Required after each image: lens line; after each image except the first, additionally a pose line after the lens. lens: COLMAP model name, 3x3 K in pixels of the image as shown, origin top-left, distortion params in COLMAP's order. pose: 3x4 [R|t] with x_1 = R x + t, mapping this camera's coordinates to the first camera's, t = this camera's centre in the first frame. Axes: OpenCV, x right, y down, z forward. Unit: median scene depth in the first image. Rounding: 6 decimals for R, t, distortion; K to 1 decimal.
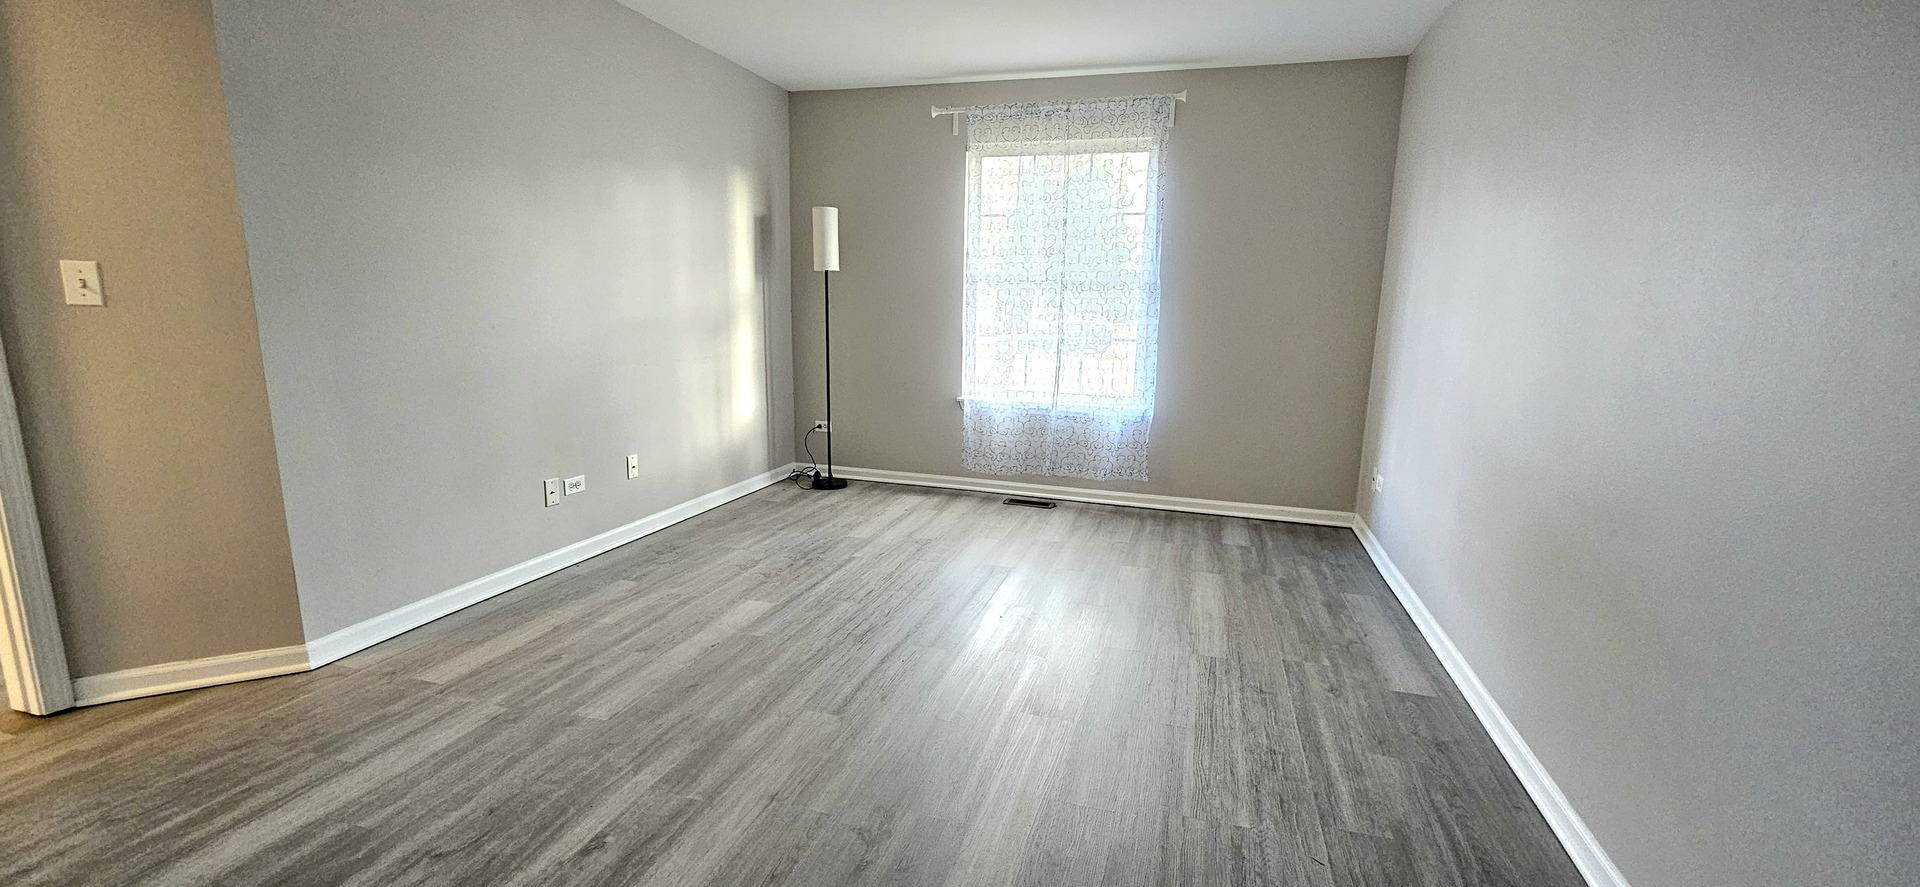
lens RADIAL K [[793.4, 0, 960.2], [0, 793.4, 449.7], [0, 0, 1]] dist [-0.003020, -0.000190]
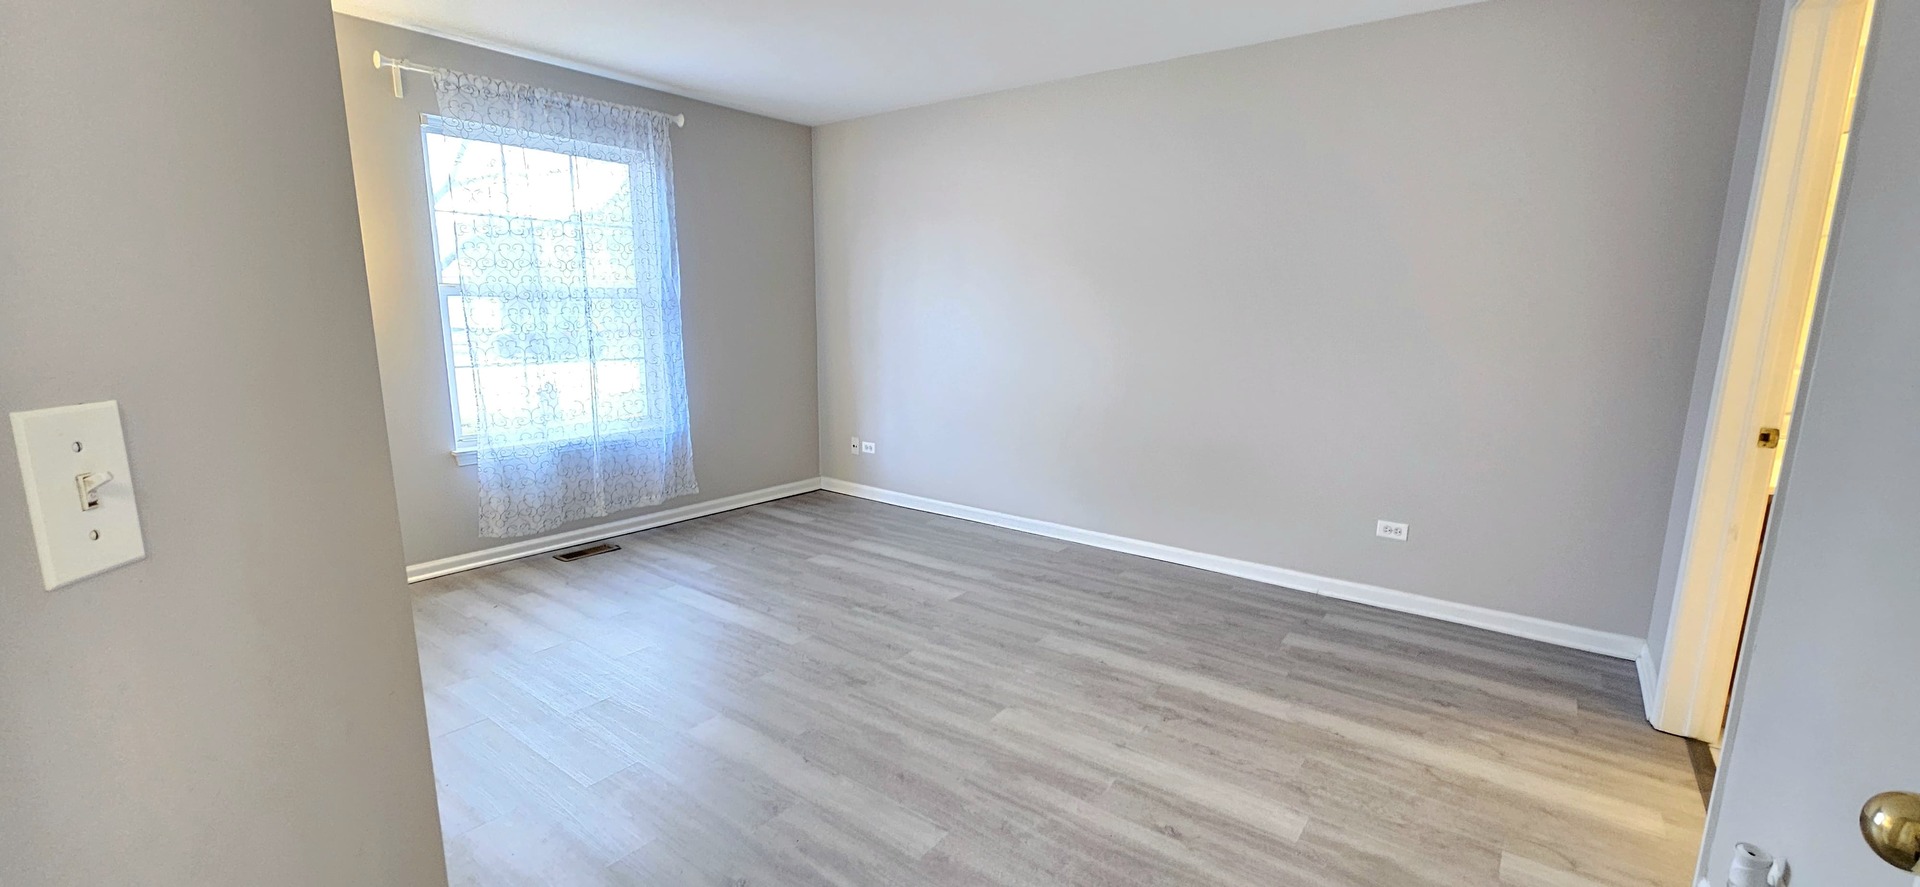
lens RADIAL K [[793.4, 0, 959.8], [0, 793.4, 452.8], [0, 0, 1]] dist [-0.003020, -0.000190]
pose [[0.337597, -0.190582, 0.921795, -0.614891], [0.165147, 0.976091, 0.141324, -0.104559], [-0.926690, 0.104521, 0.361000, 0.322131]]
